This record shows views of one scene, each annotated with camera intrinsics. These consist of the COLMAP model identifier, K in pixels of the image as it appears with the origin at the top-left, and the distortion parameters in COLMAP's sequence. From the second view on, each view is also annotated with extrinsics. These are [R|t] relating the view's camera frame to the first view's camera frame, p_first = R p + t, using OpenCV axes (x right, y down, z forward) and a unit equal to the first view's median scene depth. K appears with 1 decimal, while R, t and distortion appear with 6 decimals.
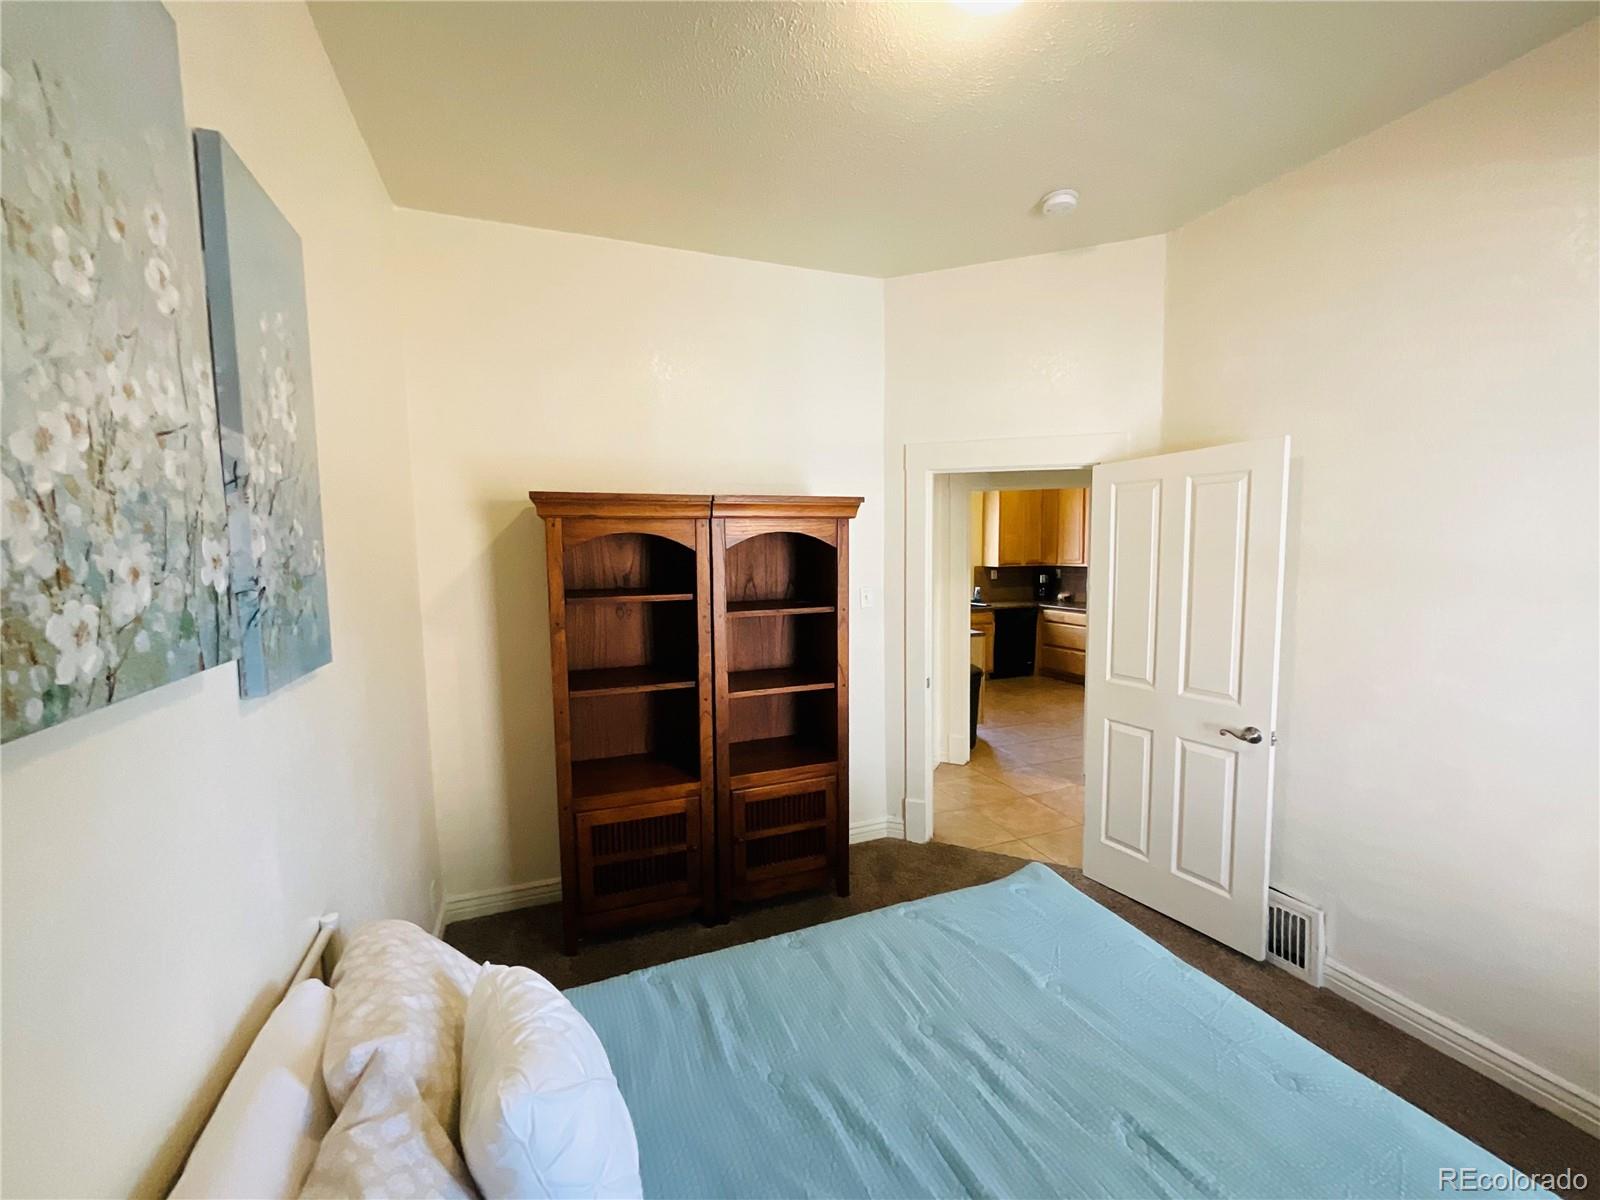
lens RADIAL K [[644.5, 0, 789.0], [0, 644.5, 601.5], [0, 0, 1]] dist [-0.001224, -0.000276]
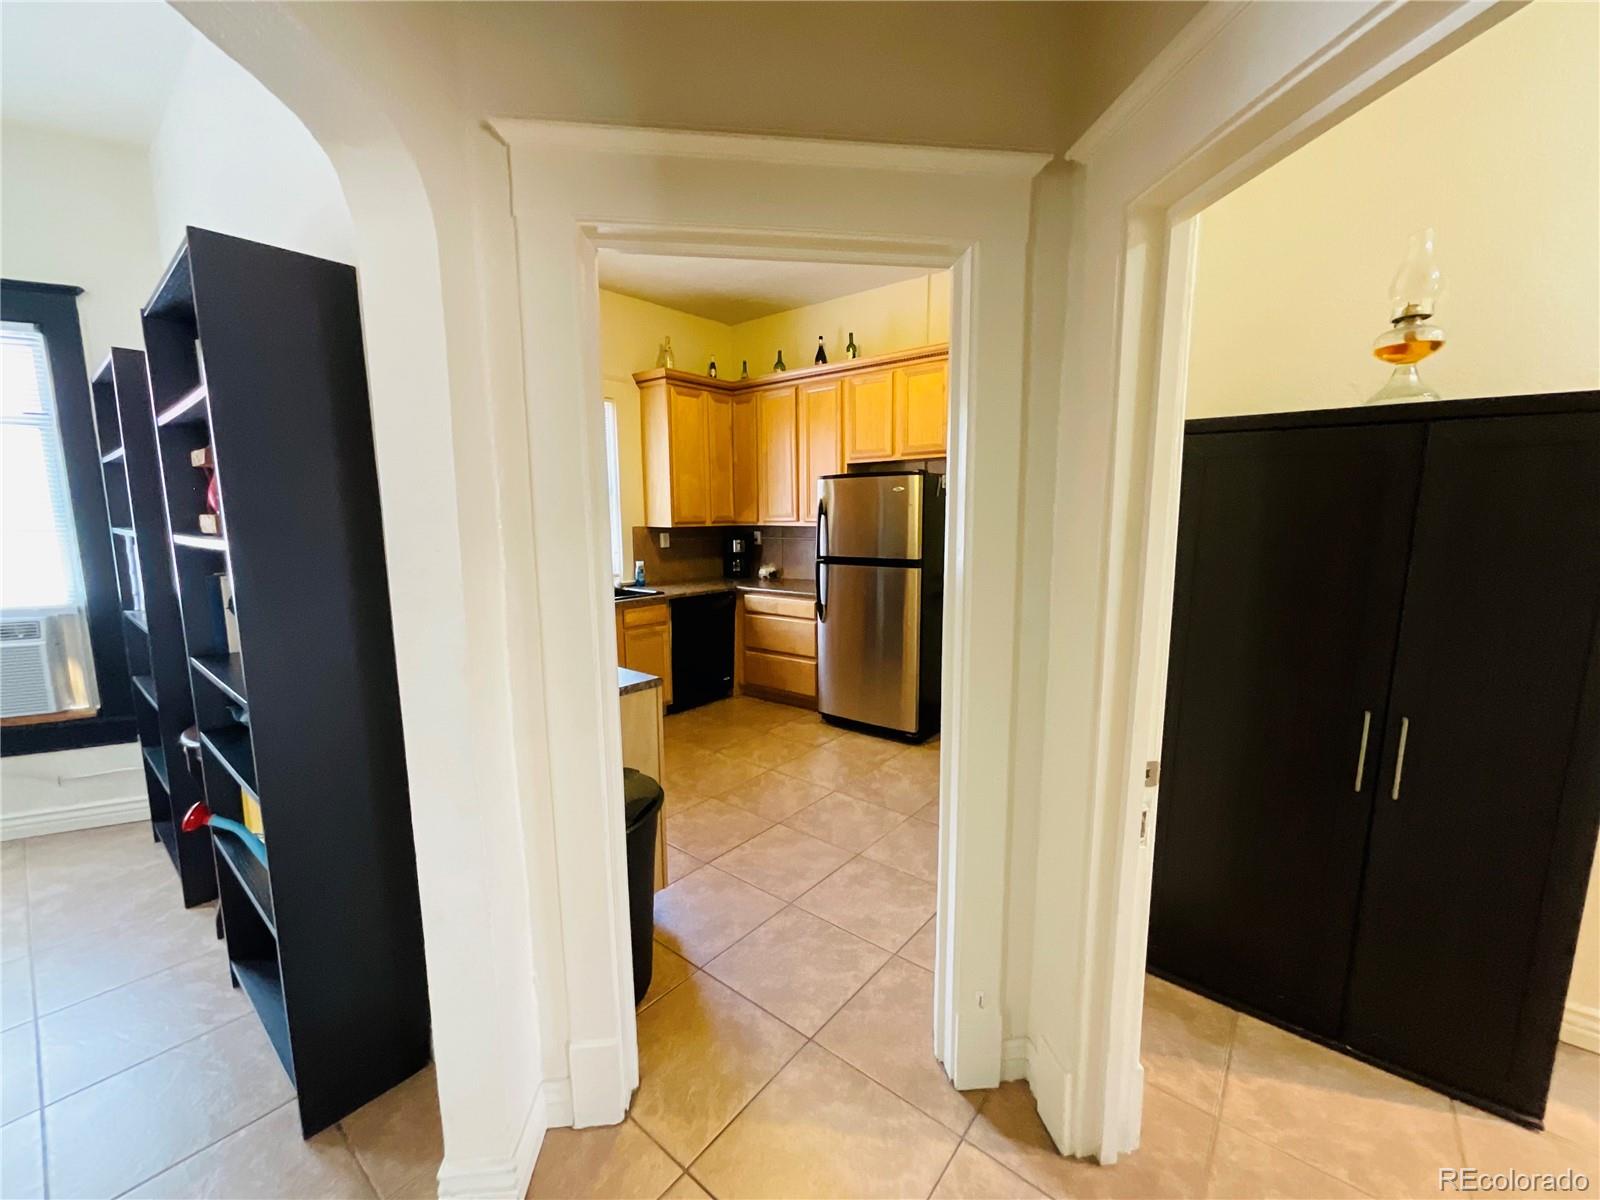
lens RADIAL K [[644.5, 0, 795.7], [0, 644.5, 611.9], [0, 0, 1]] dist [-0.001224, -0.000276]
pose [[0.868649, -0.063975, 0.491280, 0.125707], [0.036537, 0.997200, 0.065253, -0.009467], [-0.494079, -0.038732, 0.868554, 0.420084]]
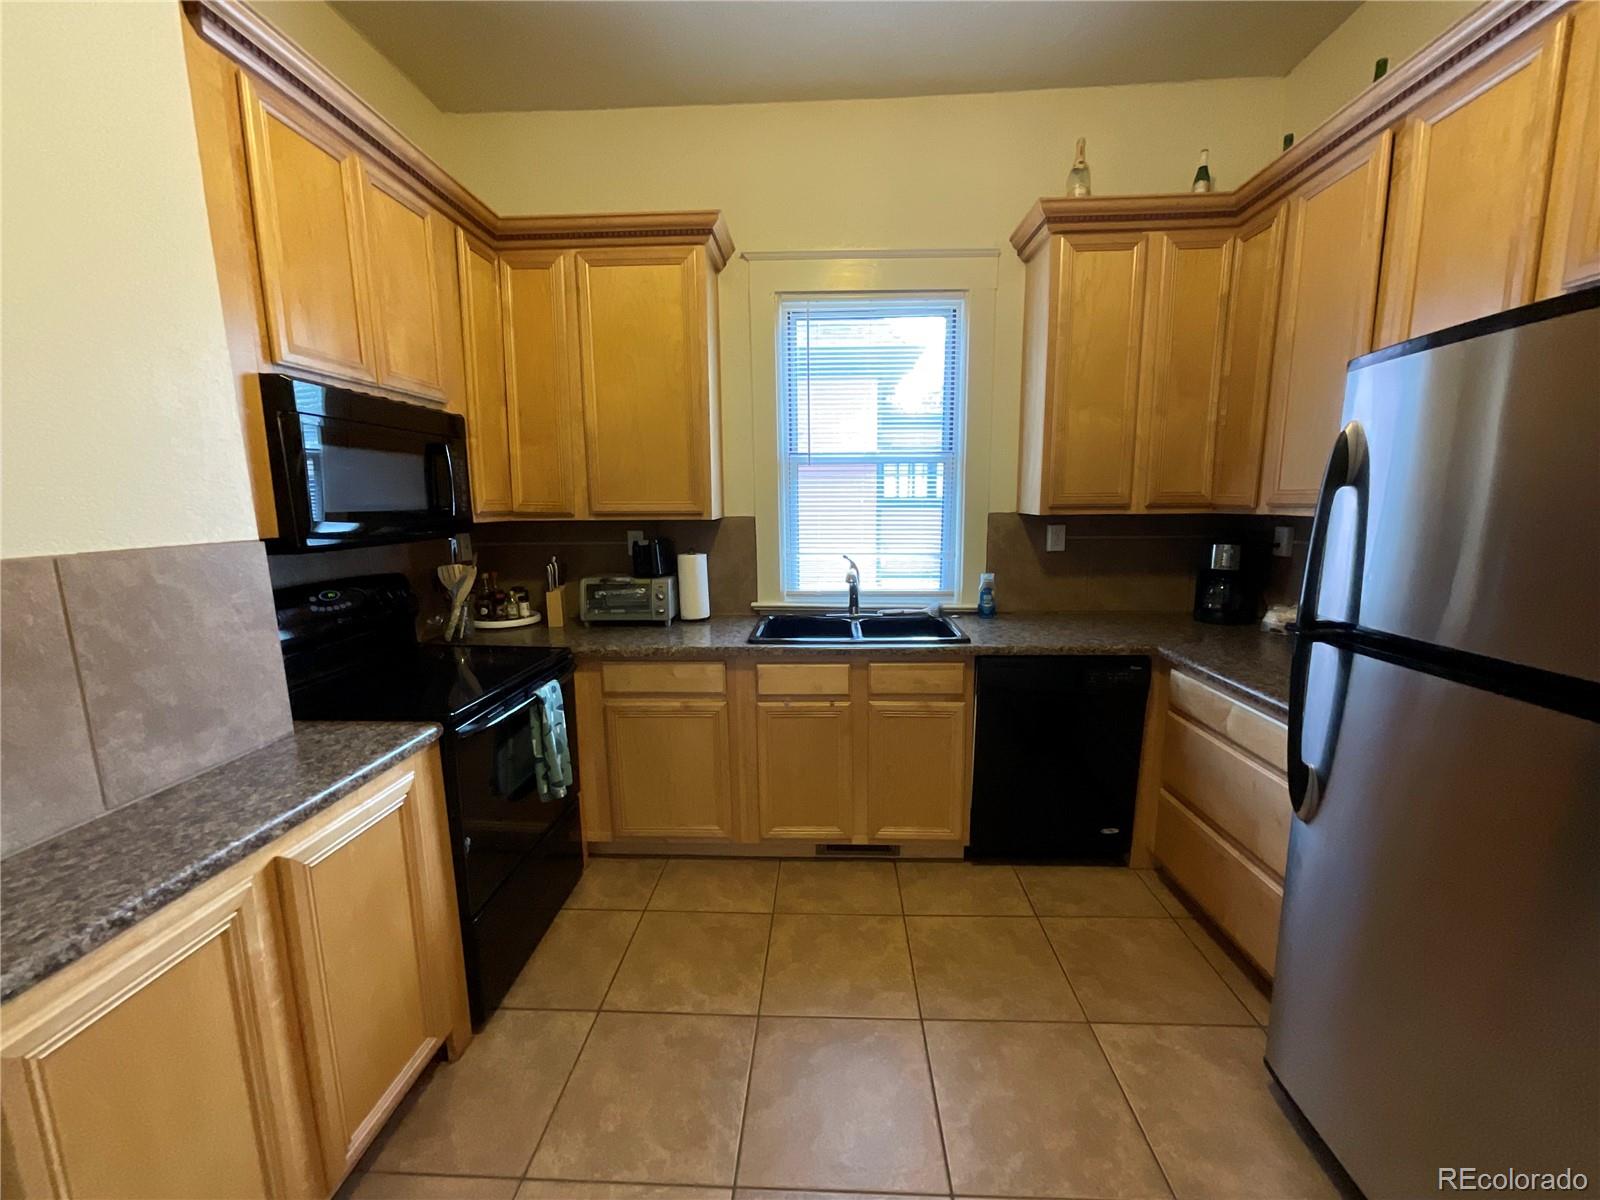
lens RADIAL K [[644.5, 0, 801.3], [0, 644.5, 606.0], [0, 0, 1]] dist [-0.001224, -0.000276]
pose [[0.918726, 0.068727, -0.388870, 0.350765], [-0.037687, 0.995504, 0.086903, -0.032571], [0.393094, -0.065185, 0.917185, 0.671314]]
